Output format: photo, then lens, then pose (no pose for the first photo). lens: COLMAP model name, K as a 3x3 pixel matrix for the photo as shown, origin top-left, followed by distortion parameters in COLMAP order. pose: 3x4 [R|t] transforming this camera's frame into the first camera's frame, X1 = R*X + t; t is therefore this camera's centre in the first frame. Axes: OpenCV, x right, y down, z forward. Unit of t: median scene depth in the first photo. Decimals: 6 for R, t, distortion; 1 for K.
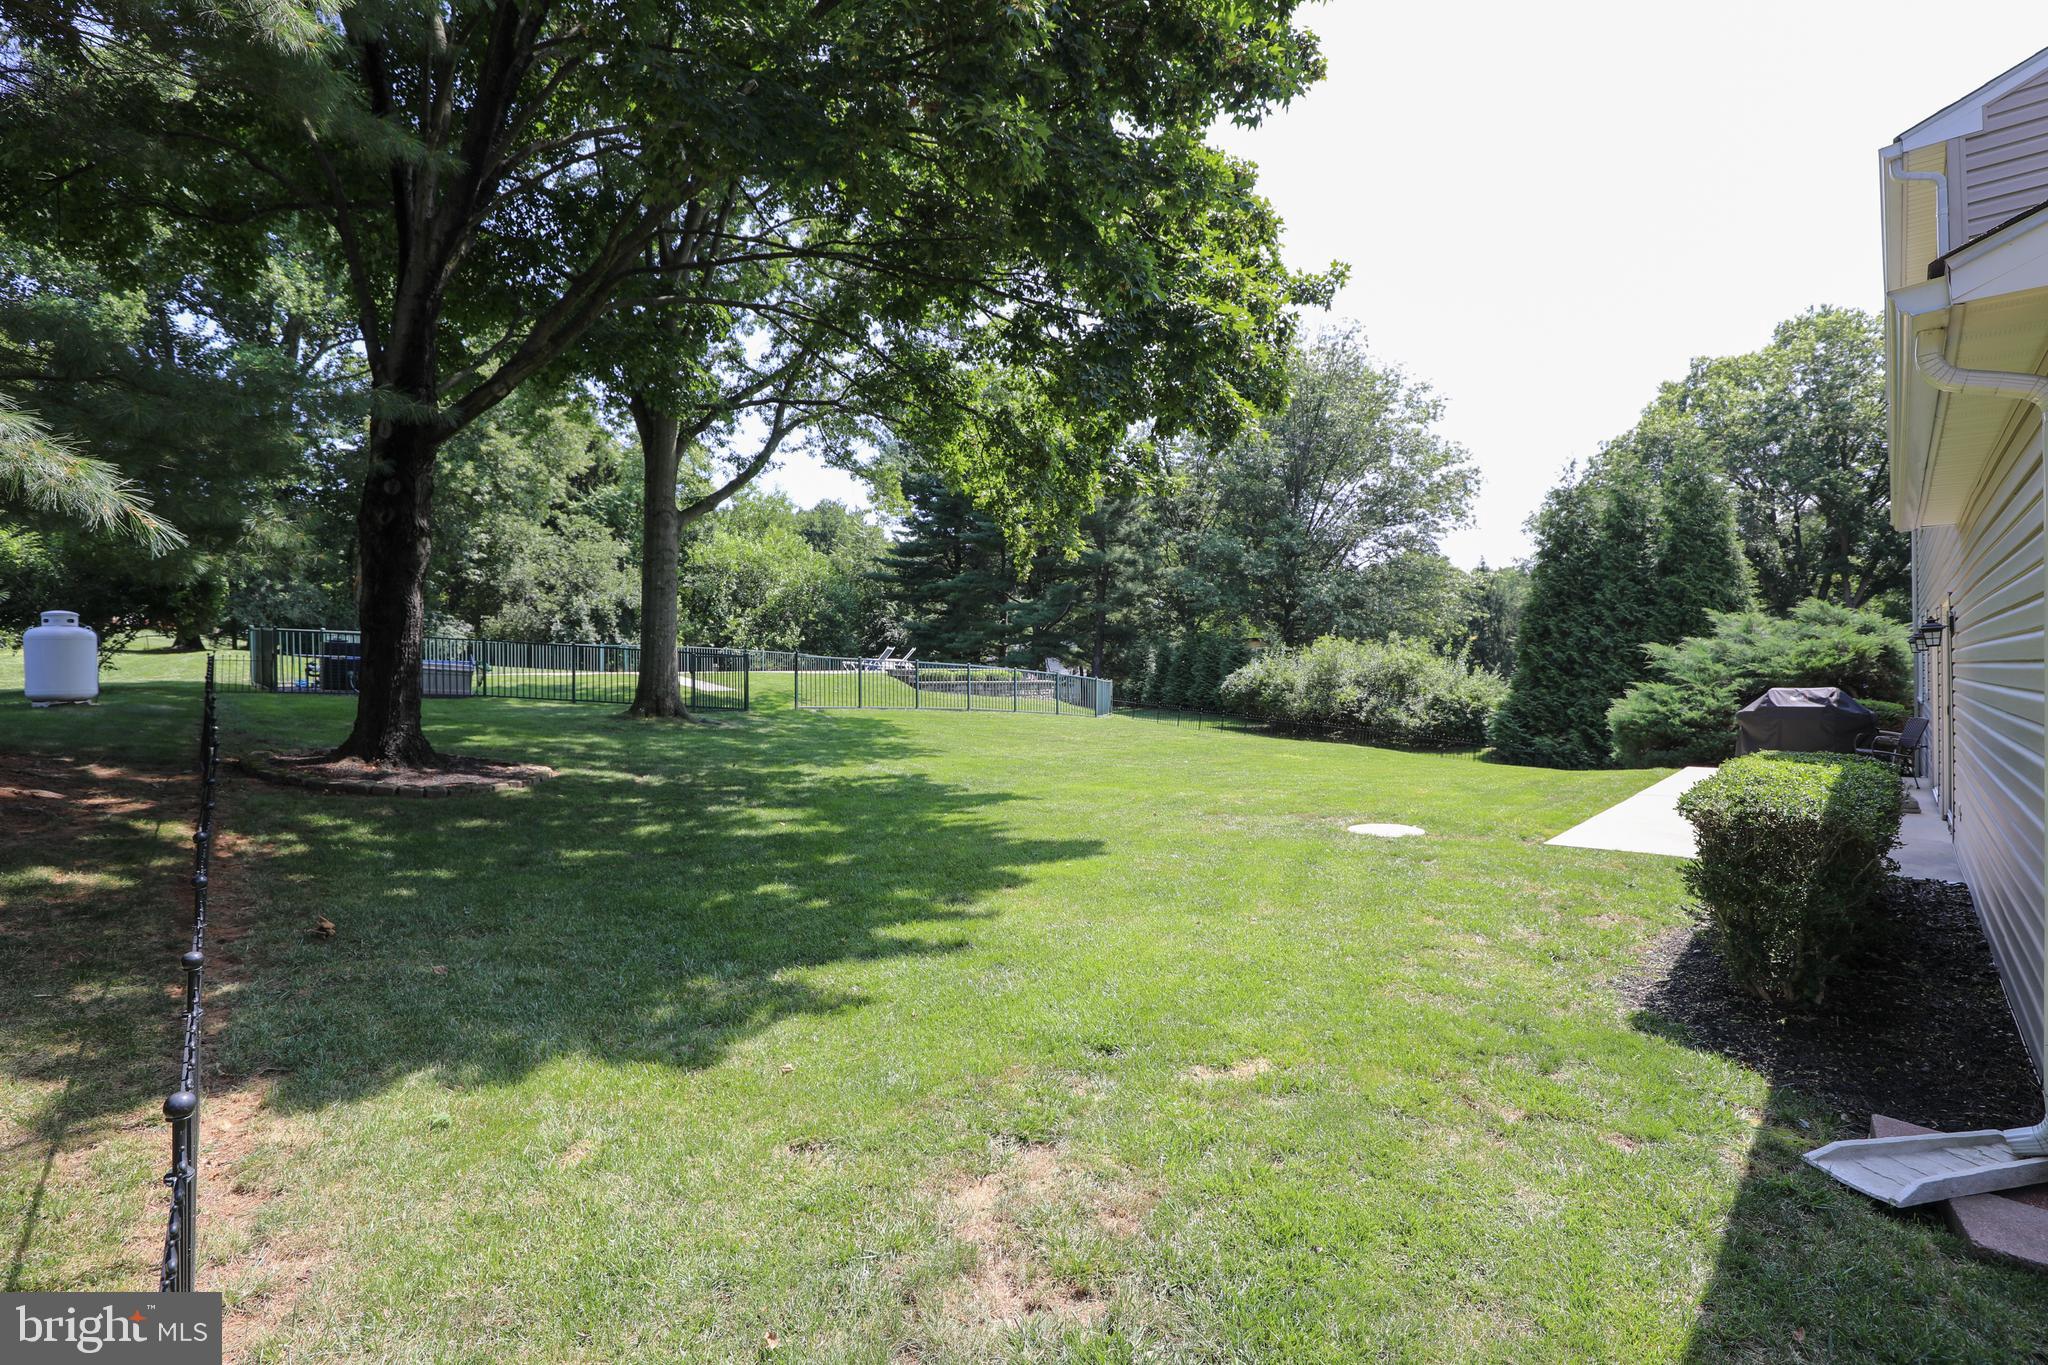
lens RADIAL K [[962.2, 0, 1029.7], [0, 962.2, 677.0], [0, 0, 1]] dist [-0.037343, 0.007223]
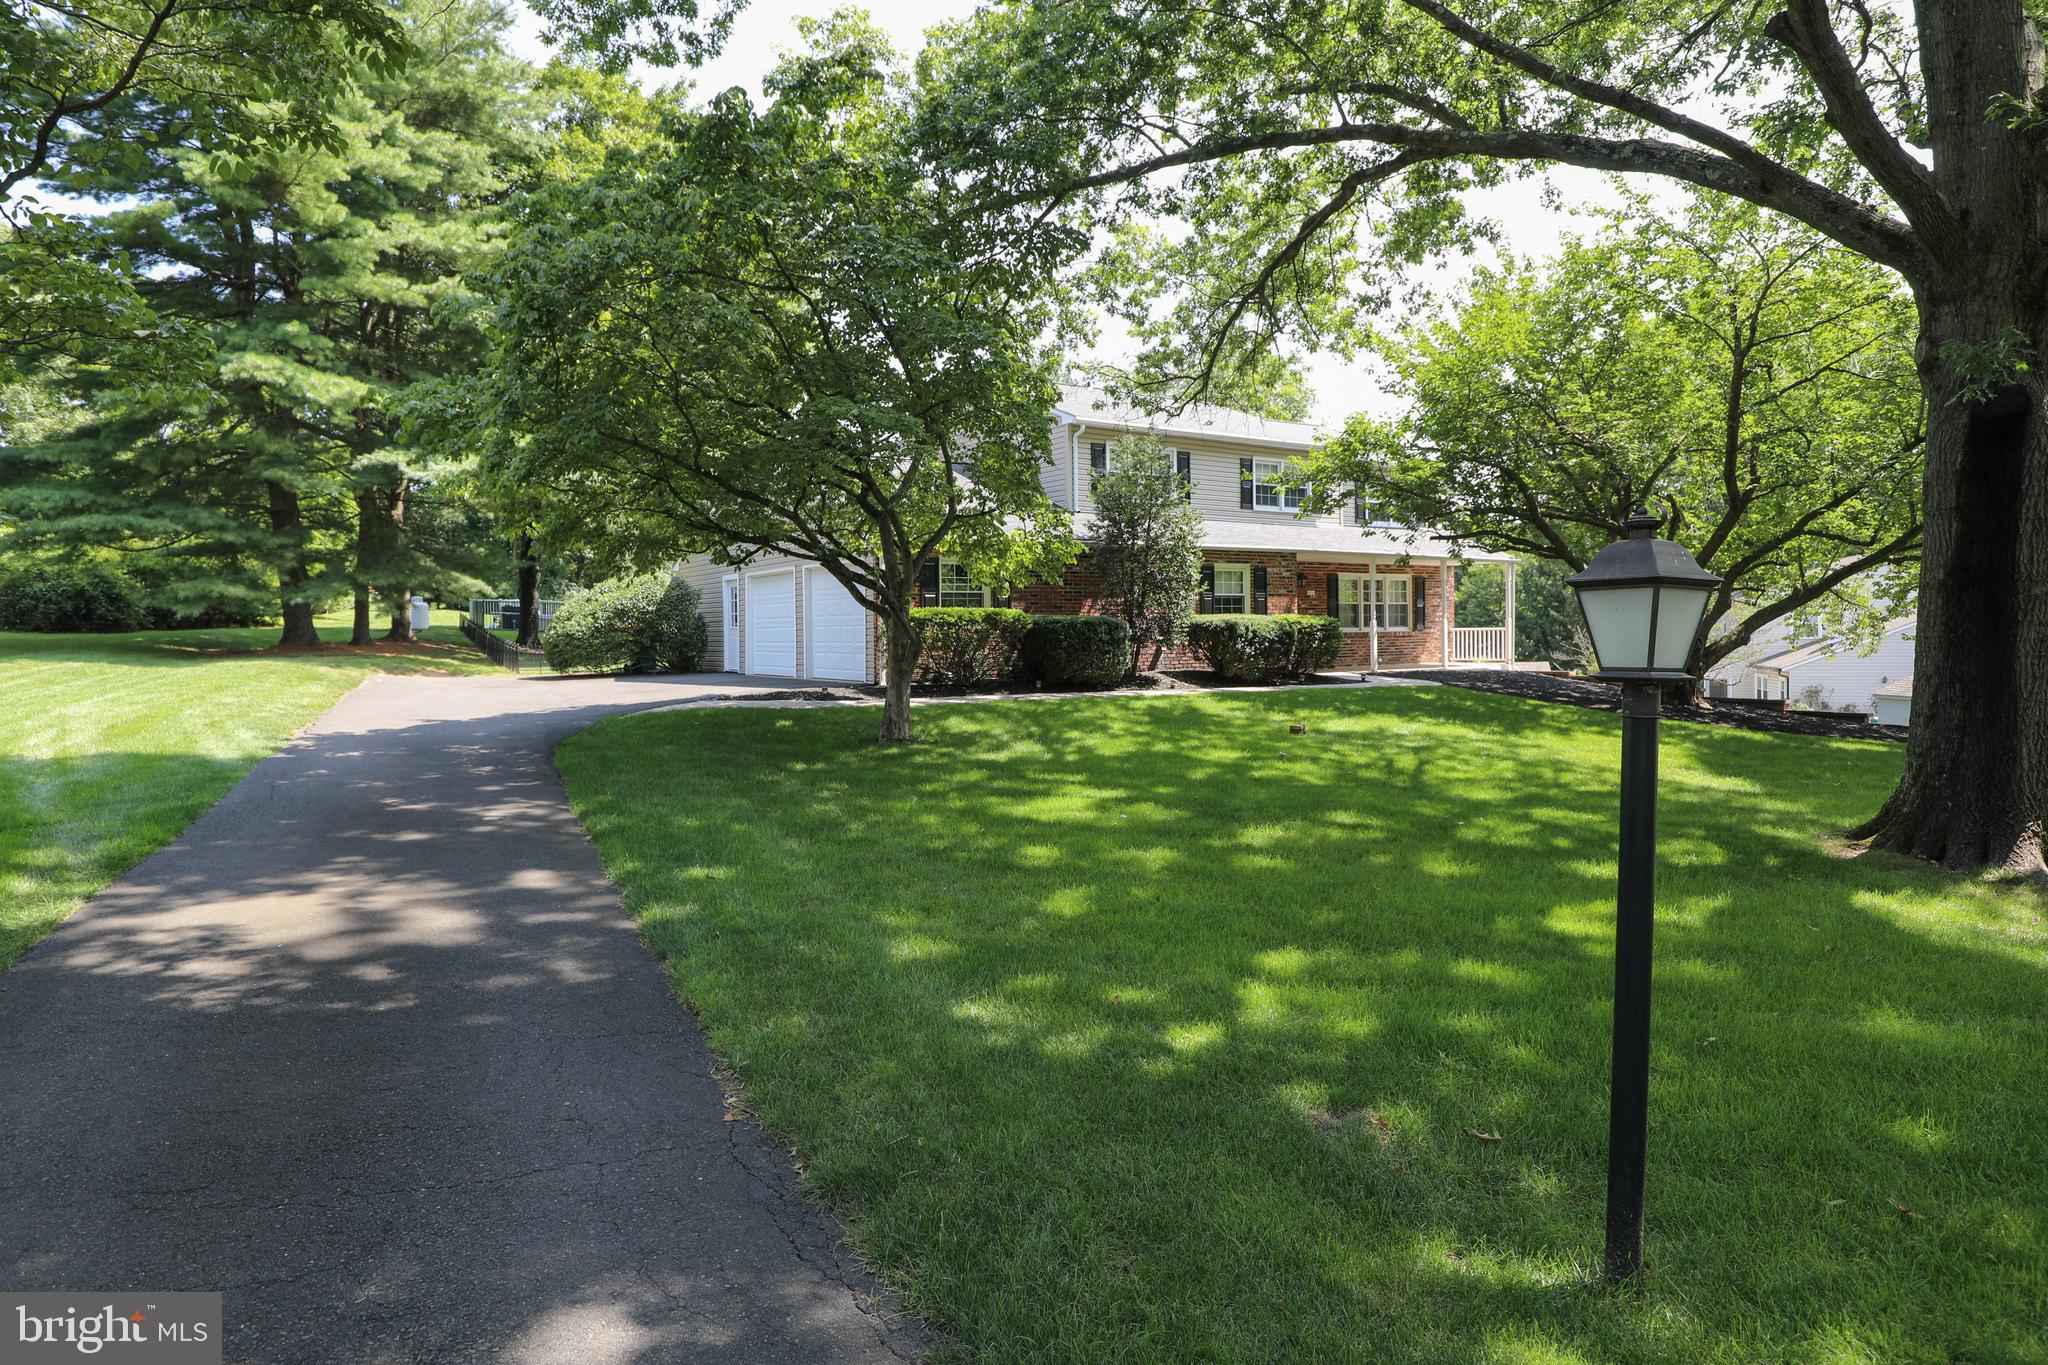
lens RADIAL K [[1173.7, 0, 922.3], [0, 1173.7, 643.9], [0, 0, 1]] dist [-0.015460, -0.004875]
pose [[0.961466, -0.000769, -0.274924, 0.380121], [0.002776, 0.999972, 0.006910, 0.014025], [0.274911, -0.007407, 0.961441, -0.546970]]
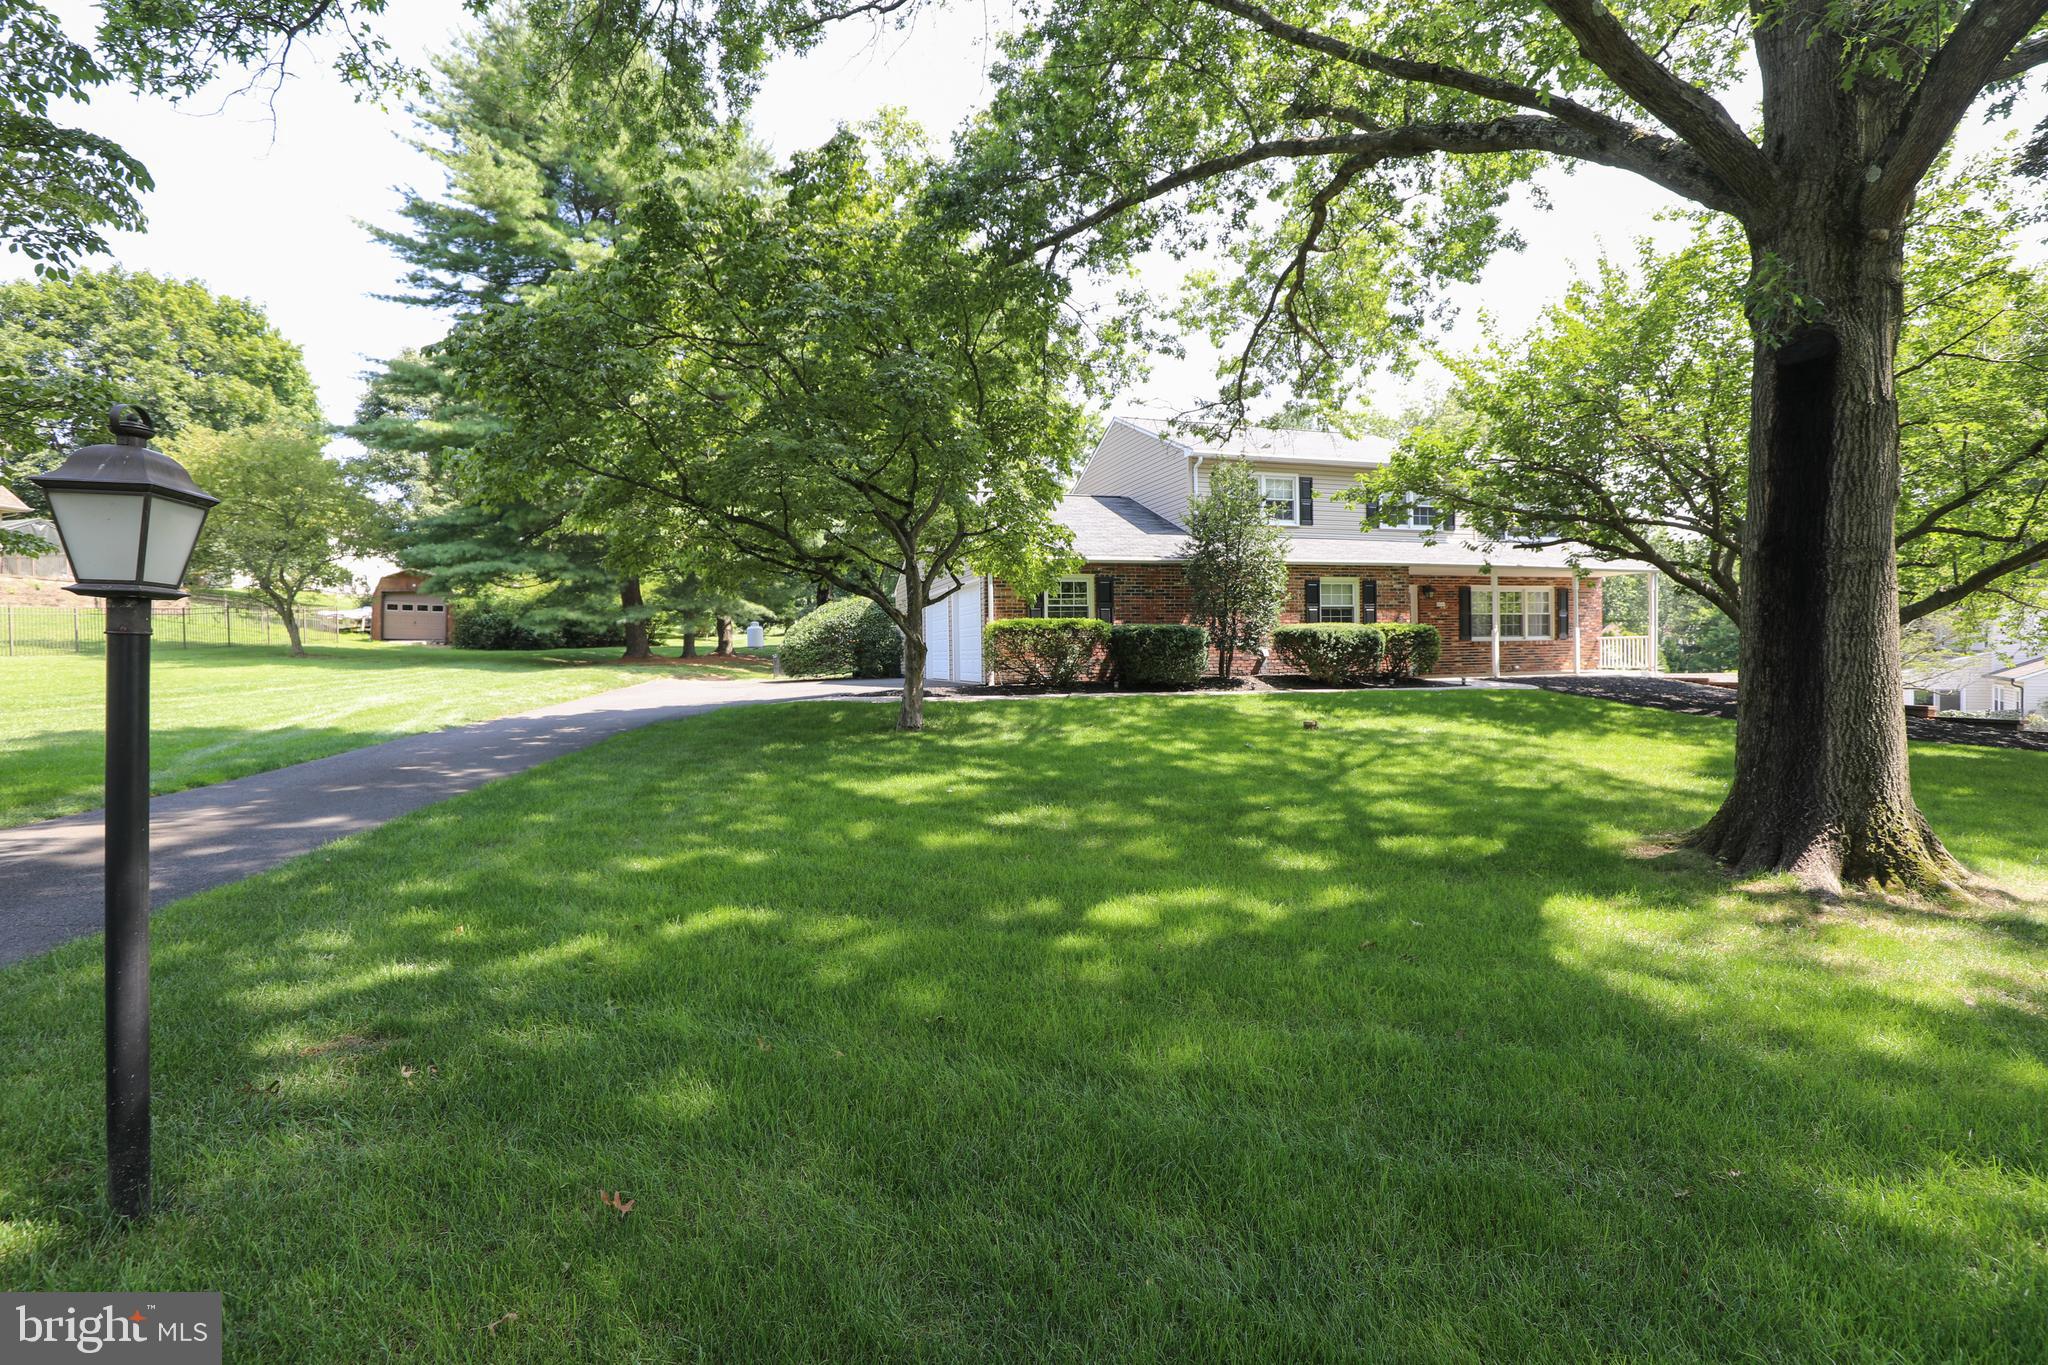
lens RADIAL K [[962.2, 0, 992.6], [0, 962.2, 678.0], [0, 0, 1]] dist [-0.037343, 0.007223]
pose [[0.857587, 0.006123, -0.514303, 0.468257], [0.005625, 0.999758, 0.021281, 0.020435], [0.514309, -0.021143, 0.857344, -0.490713]]
